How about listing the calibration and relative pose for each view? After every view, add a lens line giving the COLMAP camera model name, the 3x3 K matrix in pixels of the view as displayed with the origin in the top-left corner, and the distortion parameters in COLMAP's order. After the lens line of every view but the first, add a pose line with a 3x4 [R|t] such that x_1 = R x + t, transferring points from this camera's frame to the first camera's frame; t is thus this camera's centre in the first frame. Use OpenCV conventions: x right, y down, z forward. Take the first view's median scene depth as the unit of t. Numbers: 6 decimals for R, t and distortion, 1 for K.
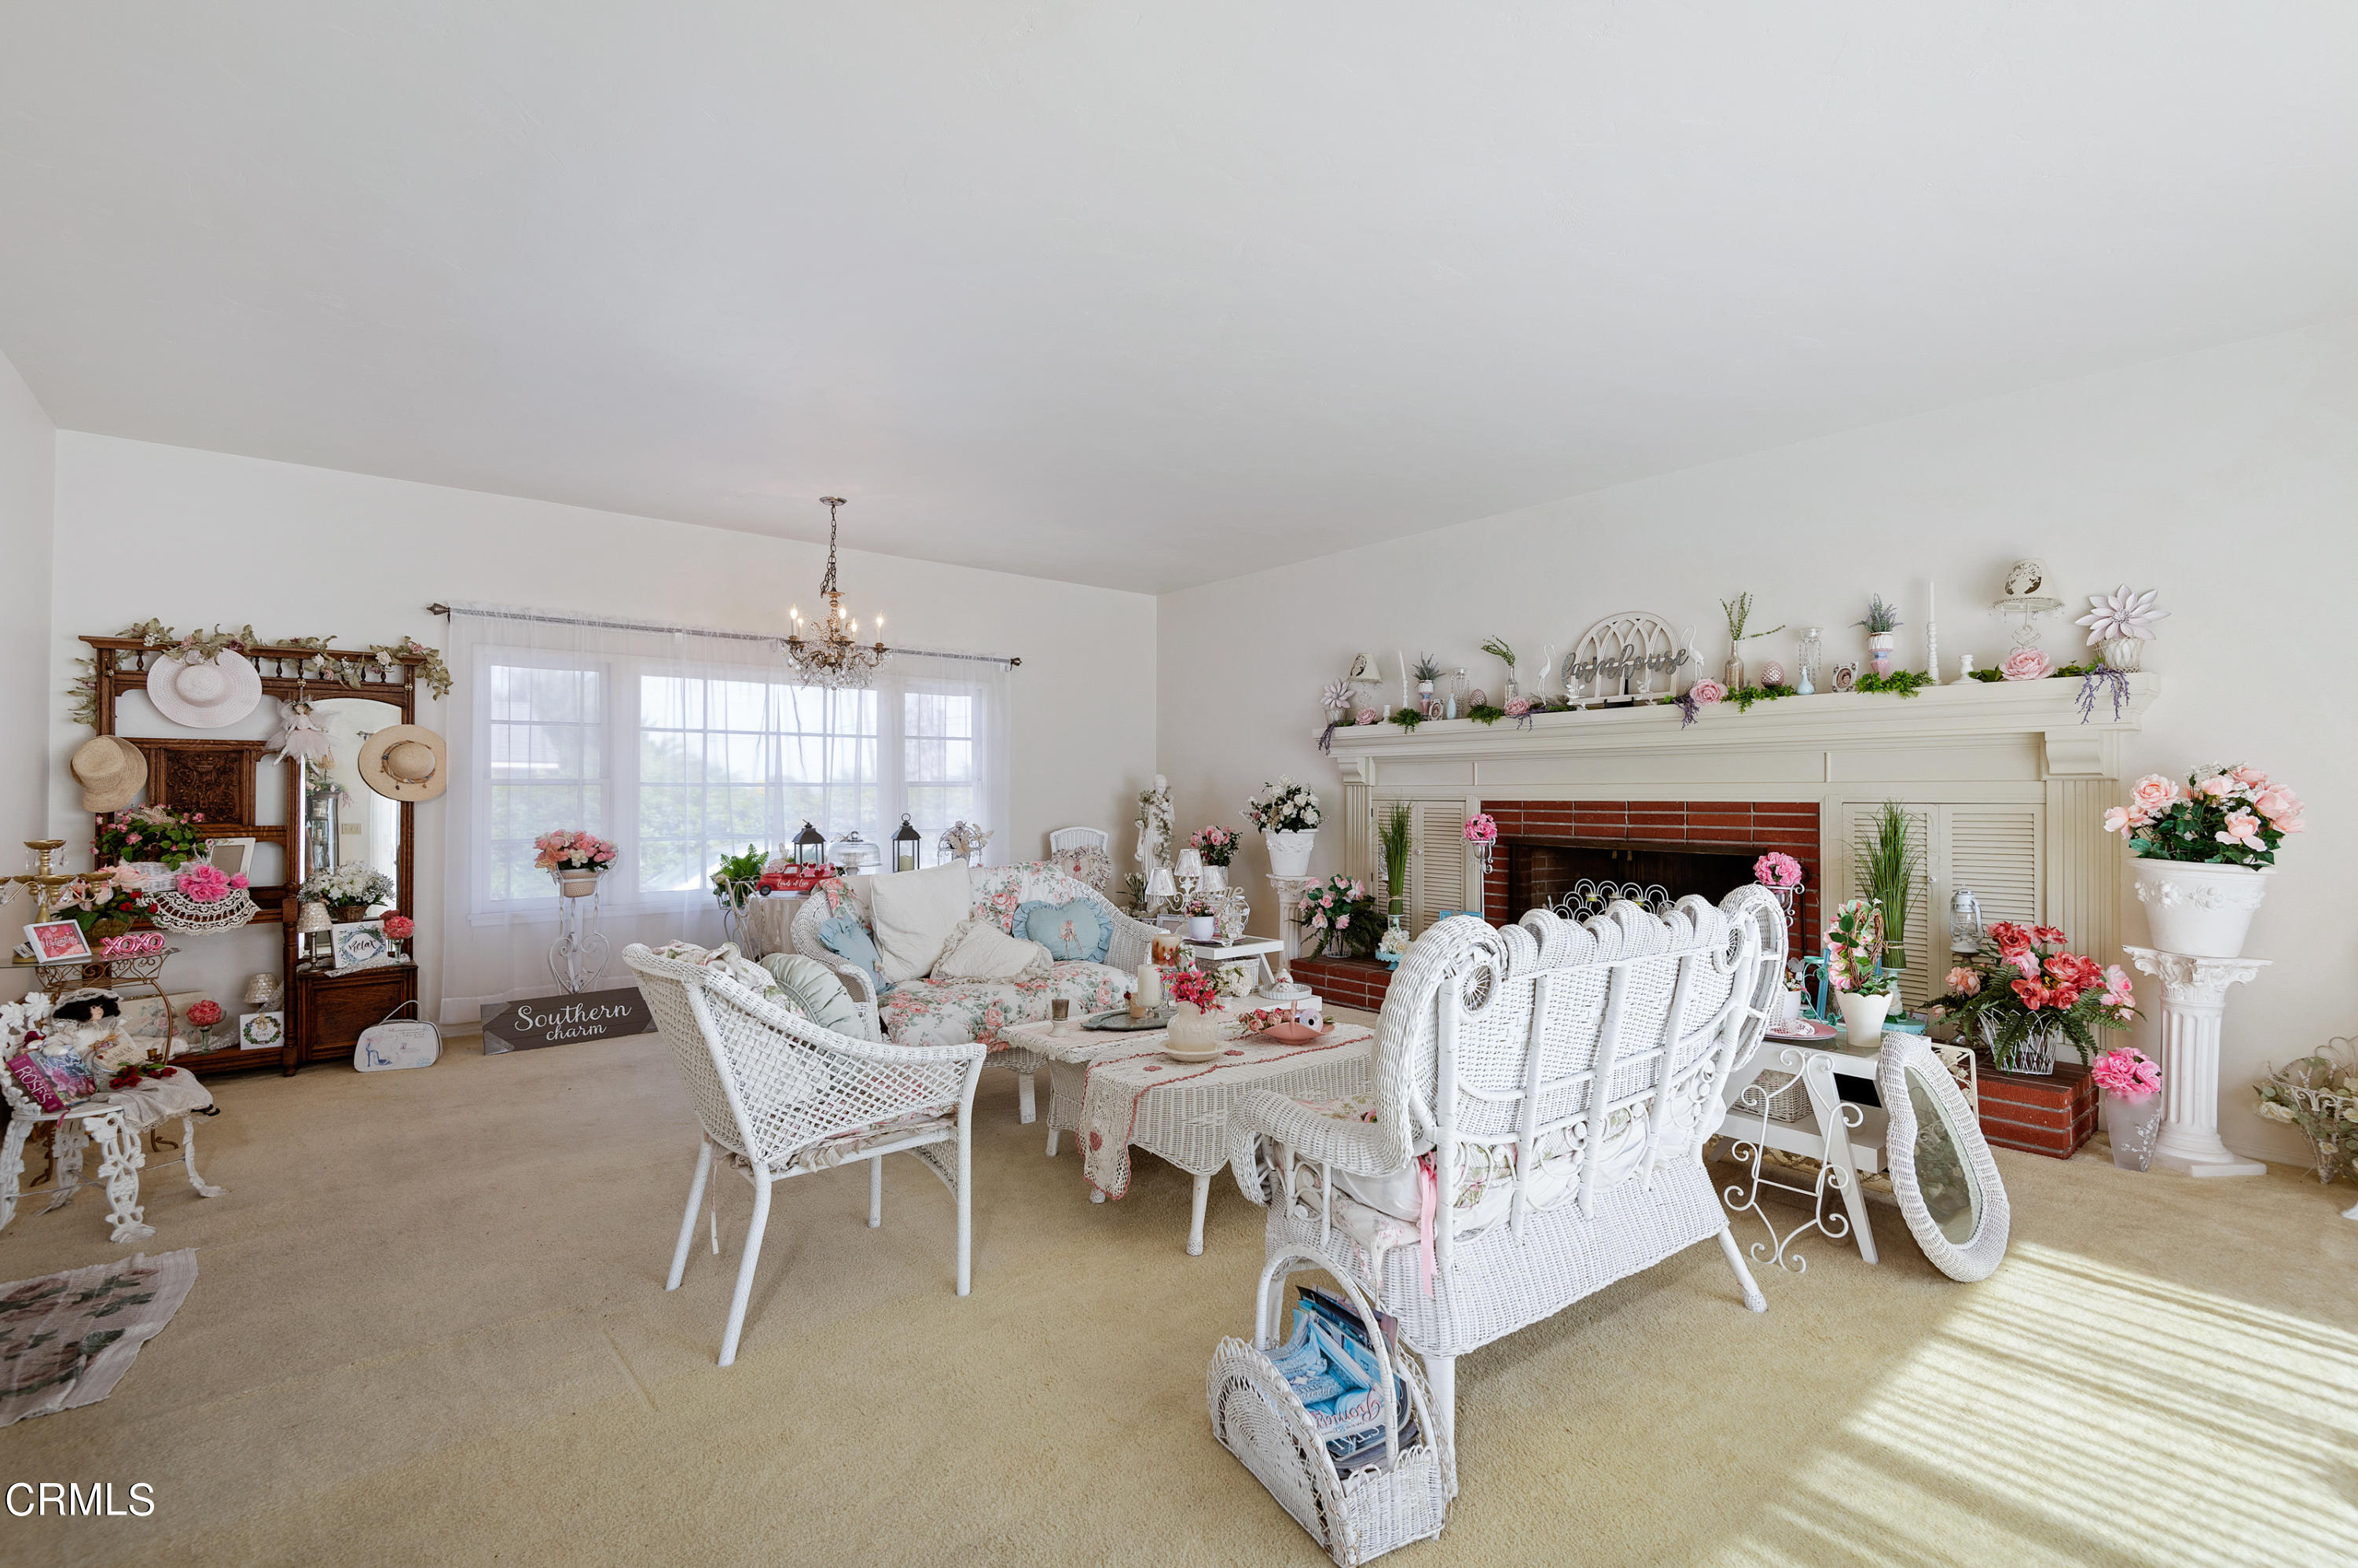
lens RADIAL K [[1070.4, 0, 1179.0], [0, 1070.4, 784.0], [0, 0, 1]] dist [0.000481, 0.000092]
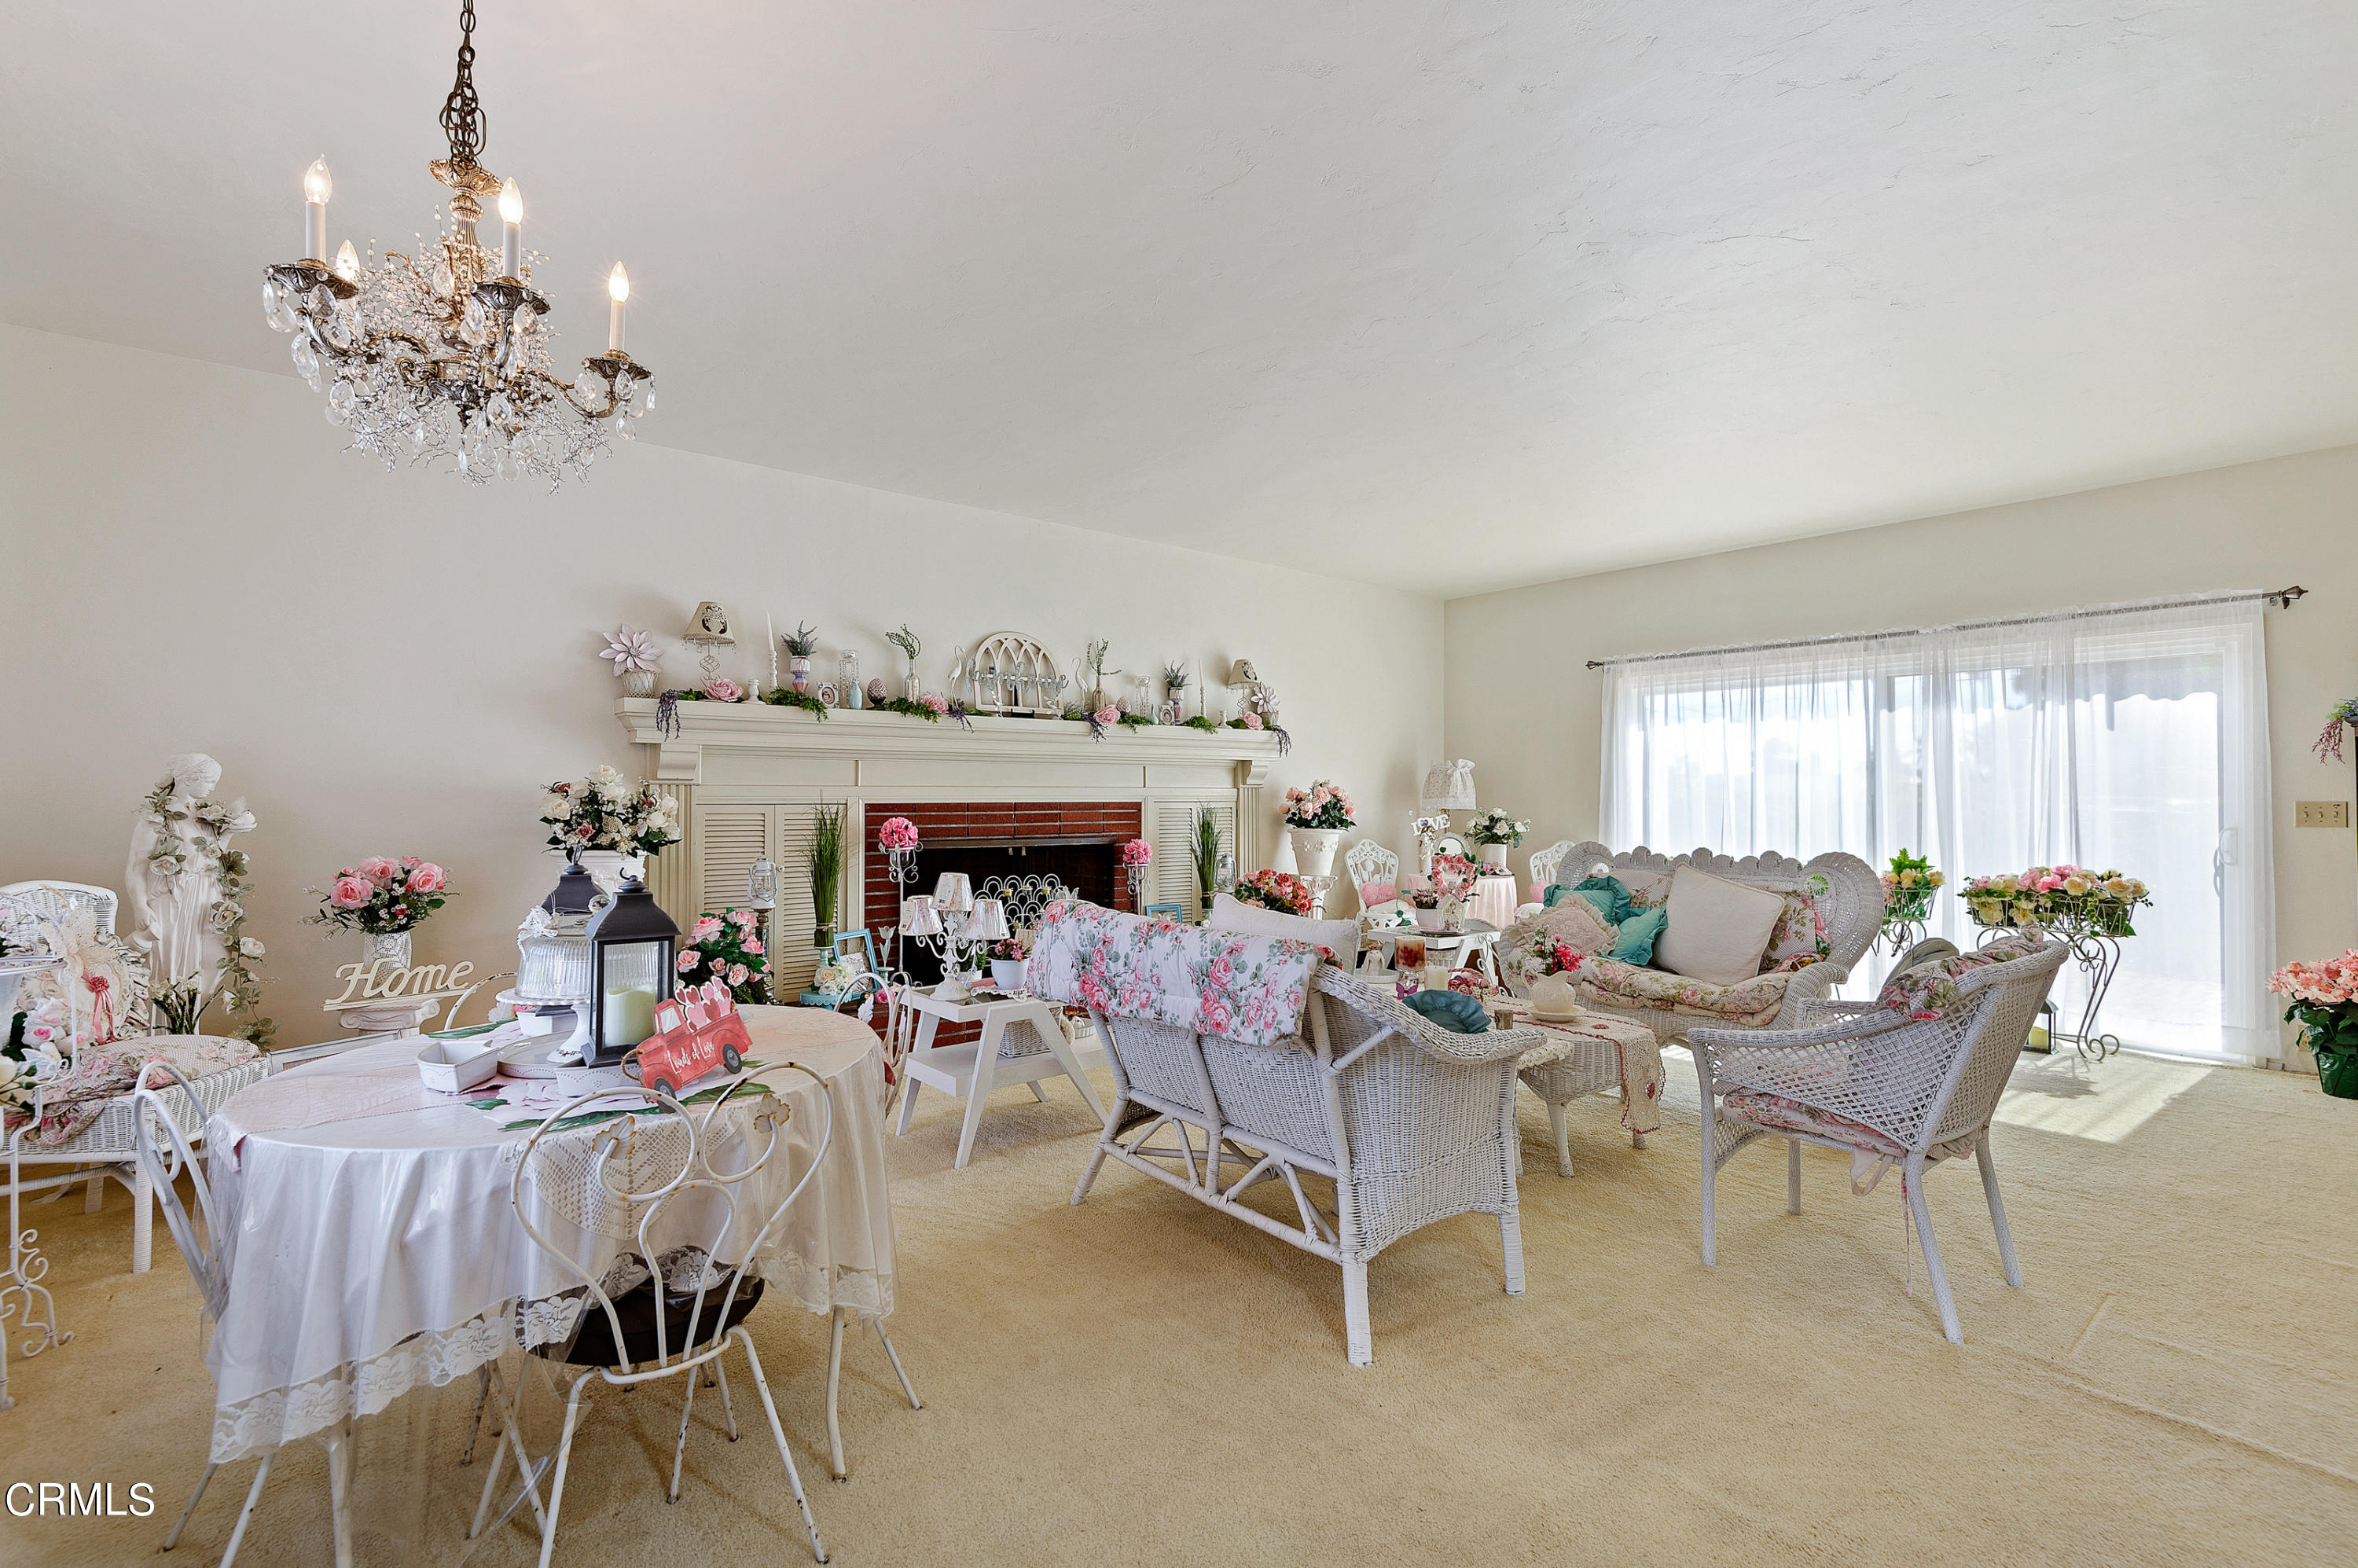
lens RADIAL K [[1070.4, 0, 1179.0], [0, 1070.4, 784.0], [0, 0, 1]] dist [0.000481, 0.000092]
pose [[-0.023924, 0.013518, 0.999622, -0.284462], [-0.007476, 0.999878, -0.013700, 0.004527], [-0.999686, -0.007801, -0.023820, 0.352912]]
